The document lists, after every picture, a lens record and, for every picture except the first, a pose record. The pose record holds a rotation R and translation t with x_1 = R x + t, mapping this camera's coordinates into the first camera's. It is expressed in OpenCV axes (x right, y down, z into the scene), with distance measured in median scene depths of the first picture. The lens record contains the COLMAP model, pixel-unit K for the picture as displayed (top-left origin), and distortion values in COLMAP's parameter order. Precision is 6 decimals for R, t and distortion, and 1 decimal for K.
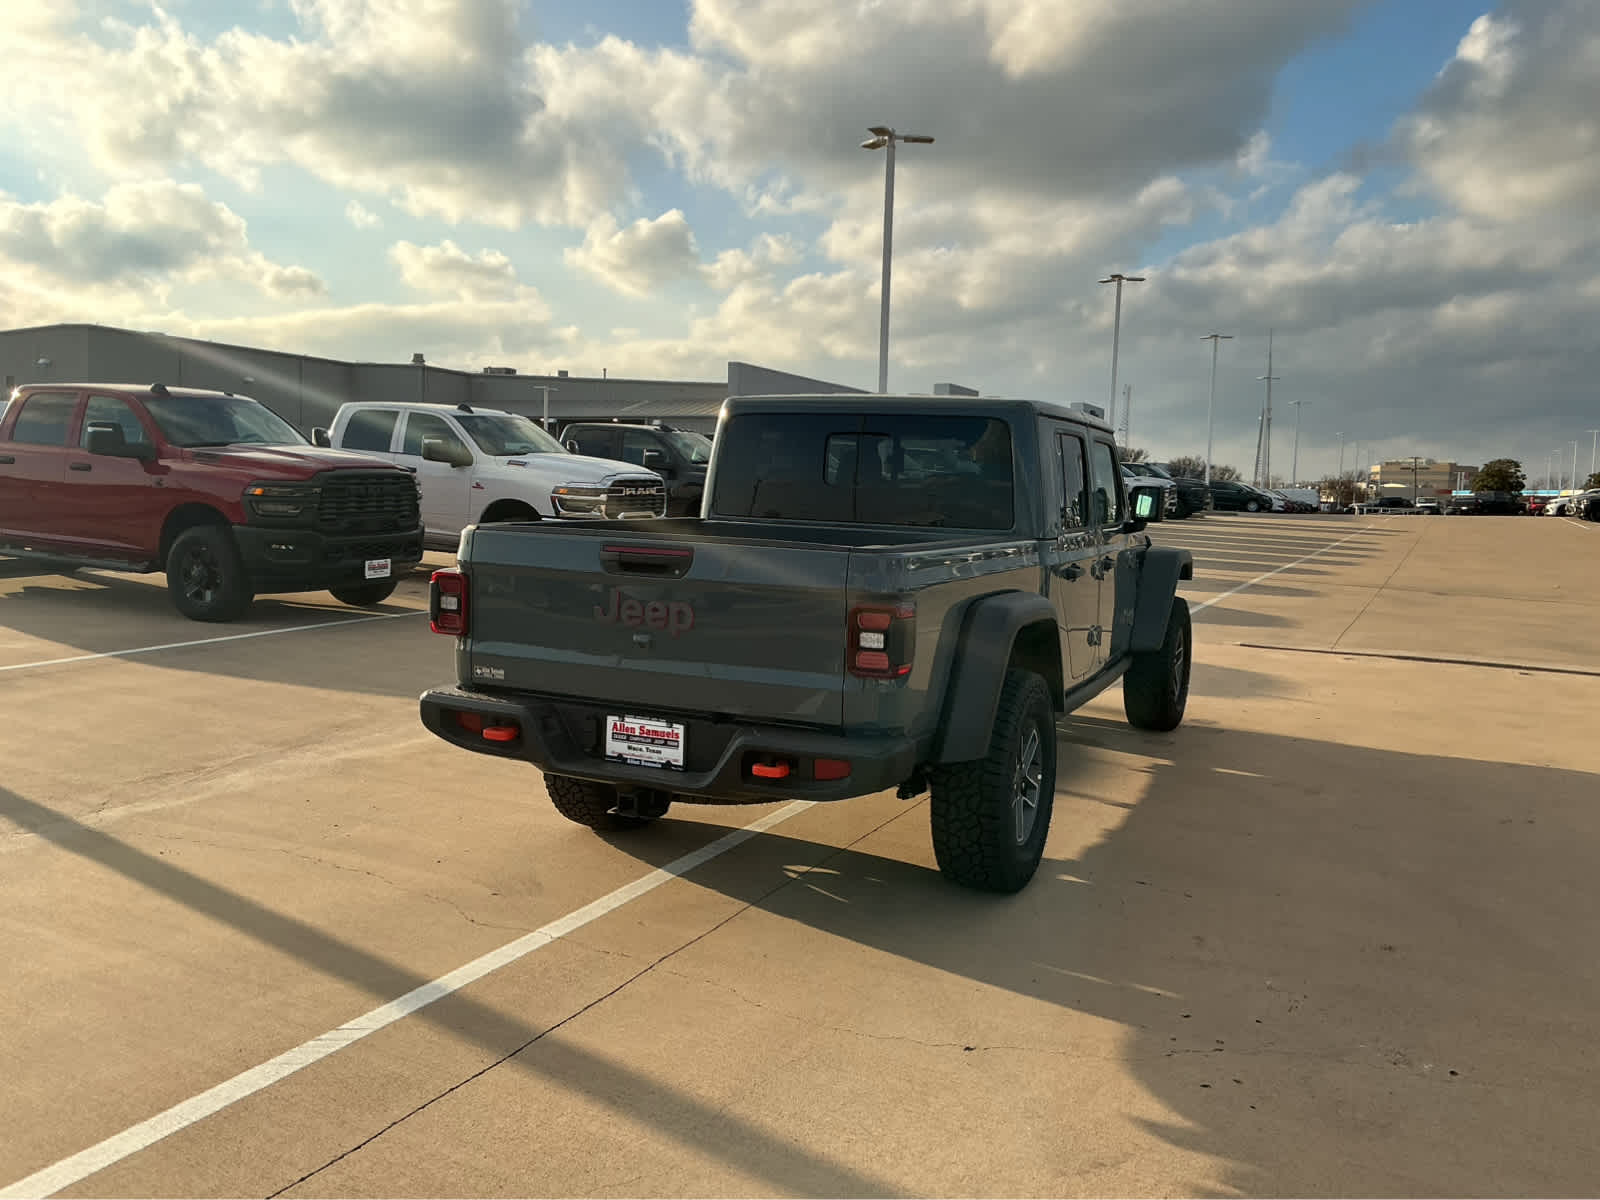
lens RADIAL K [[1336.8, 0, 791.1], [0, 1336.8, 606.5], [0, 0, 1]] dist [0.057733, -0.110066]
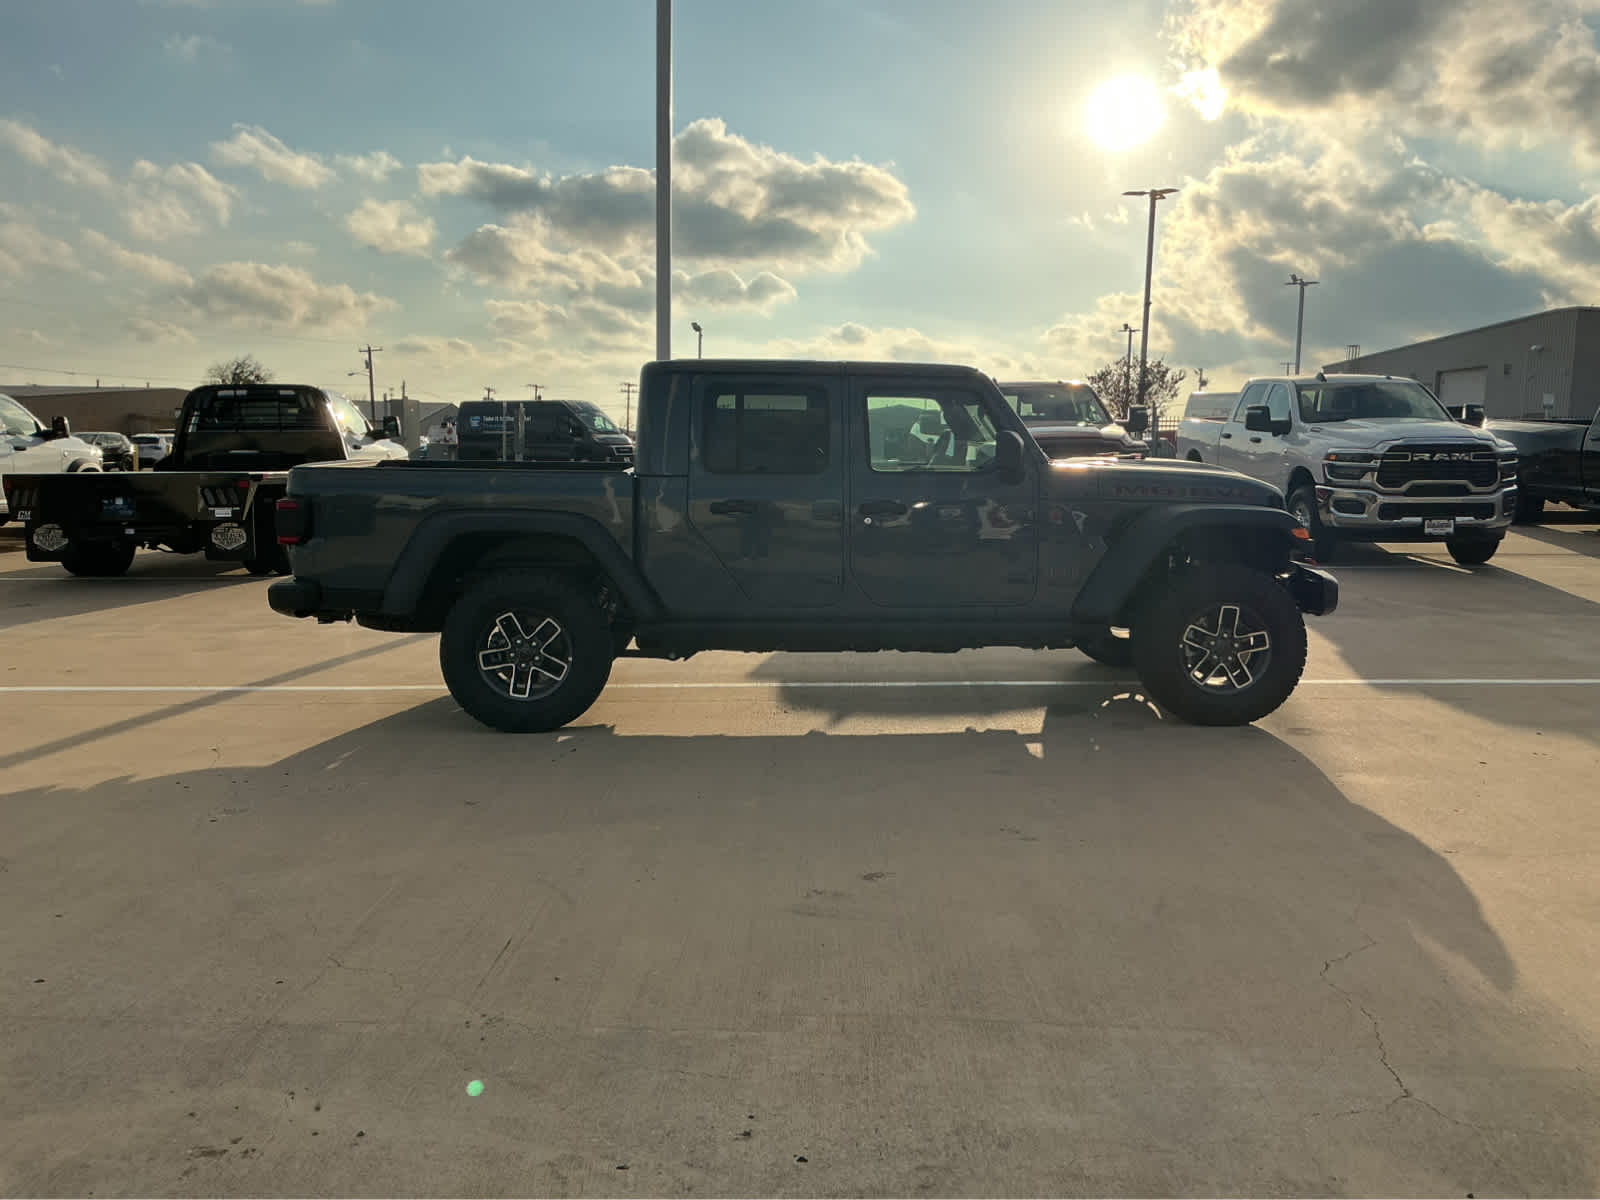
lens RADIAL K [[1336.8, 0, 794.9], [0, 1336.8, 604.1], [0, 0, 1]] dist [0.057733, -0.110066]
pose [[0.460755, 0.079574, -0.883953, 1.215562], [-0.073181, 0.995987, 0.051515, -0.006606], [0.884505, 0.040953, 0.464730, 0.502649]]
